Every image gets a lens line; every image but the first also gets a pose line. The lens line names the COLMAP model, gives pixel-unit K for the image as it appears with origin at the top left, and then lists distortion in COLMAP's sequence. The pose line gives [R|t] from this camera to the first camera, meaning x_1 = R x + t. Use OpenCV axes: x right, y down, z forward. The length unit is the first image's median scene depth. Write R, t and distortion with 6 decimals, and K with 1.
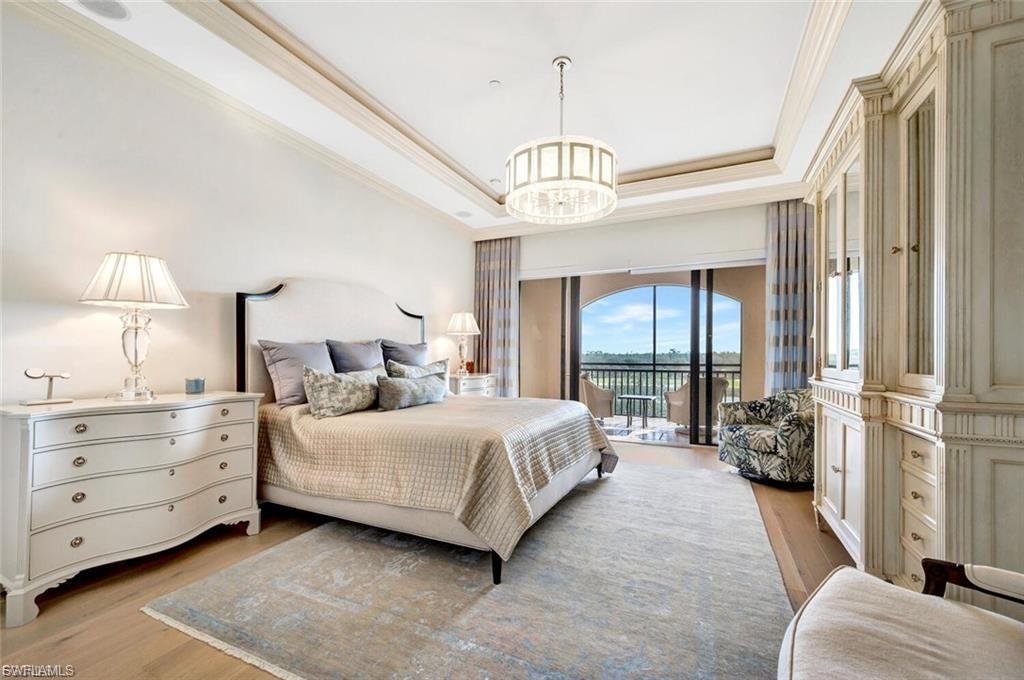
lens RADIAL K [[415.4, 0, 510.9], [0, 415.4, 356.3], [0, 0, 1]] dist [0.001609, 0.000078]
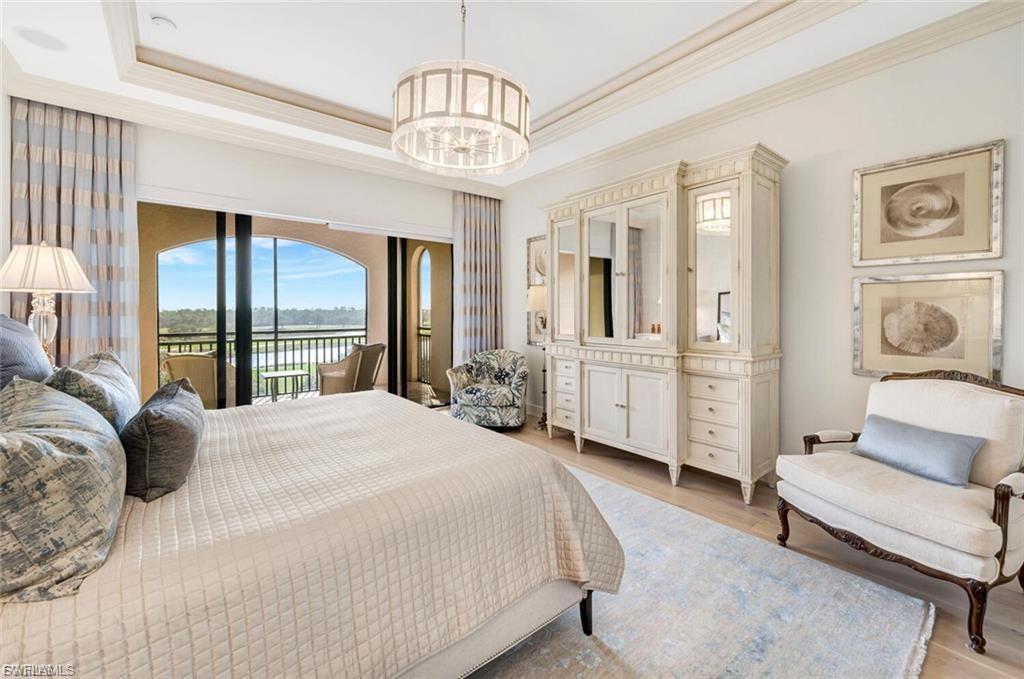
lens RADIAL K [[415.7, 0, 510.2], [0, 415.7, 327.7], [0, 0, 1]] dist [-0.000135, -0.000127]
pose [[0.442175, -0.033659, 0.896297, -0.438766], [0.004677, 0.999369, 0.035222, -0.037327], [-0.896917, -0.011382, 0.442053, 0.436839]]
